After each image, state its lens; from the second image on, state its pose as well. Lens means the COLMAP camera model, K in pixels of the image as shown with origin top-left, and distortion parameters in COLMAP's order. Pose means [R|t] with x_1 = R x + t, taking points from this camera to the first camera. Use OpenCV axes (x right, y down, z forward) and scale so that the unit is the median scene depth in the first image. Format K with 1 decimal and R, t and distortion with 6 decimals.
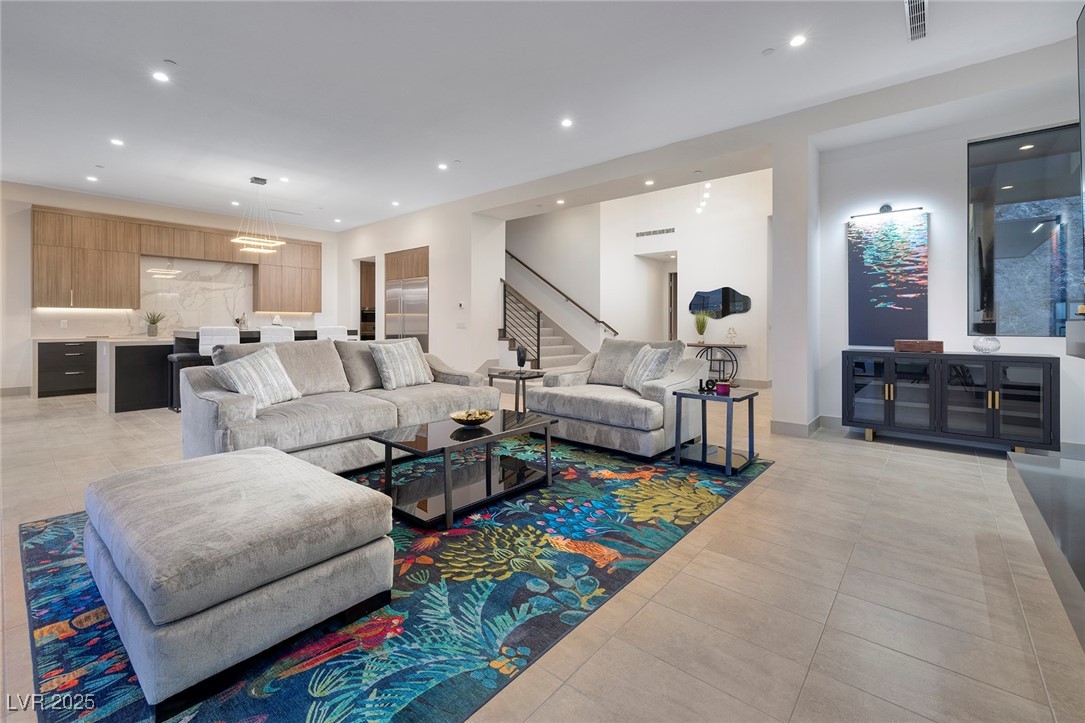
lens RADIAL K [[463.4, 0, 540.4], [0, 463.4, 324.3], [0, 0, 1]] dist [0.002332, 0.000248]
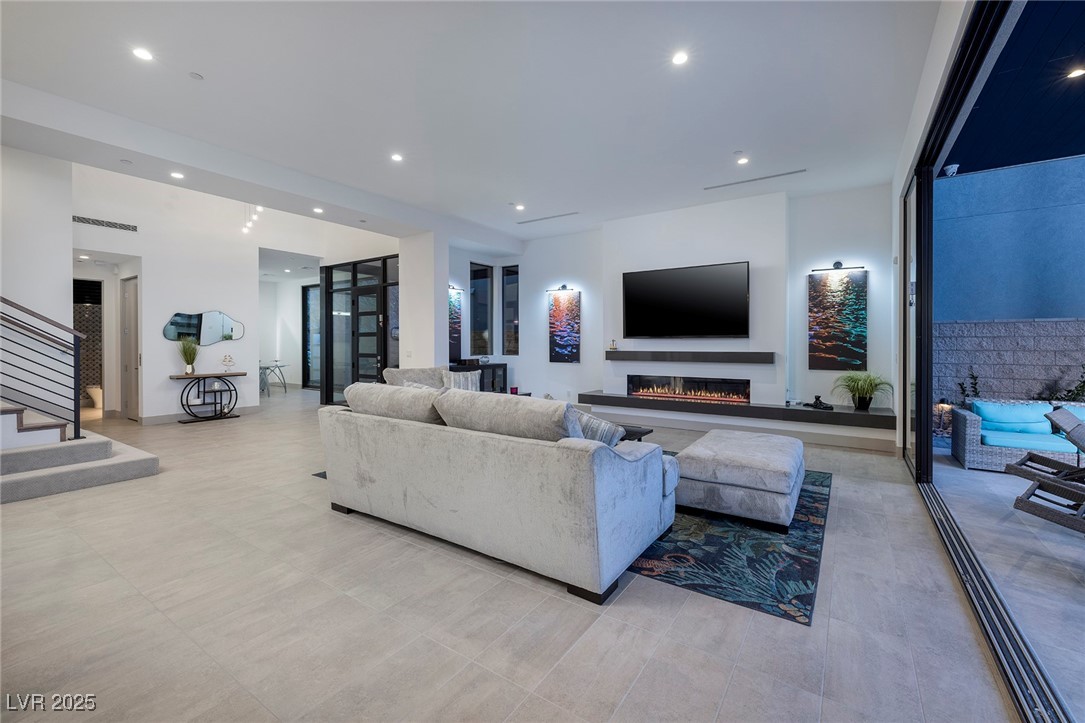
lens RADIAL K [[463.4, 0, 522.9], [0, 463.4, 342.5], [0, 0, 1]] dist [0.002332, 0.000248]
pose [[-0.089921, -0.000430, 0.995949, -1.575429], [0.002679, 0.999996, 0.000674, -0.048347], [-0.995945, 0.002728, -0.089919, 1.315519]]
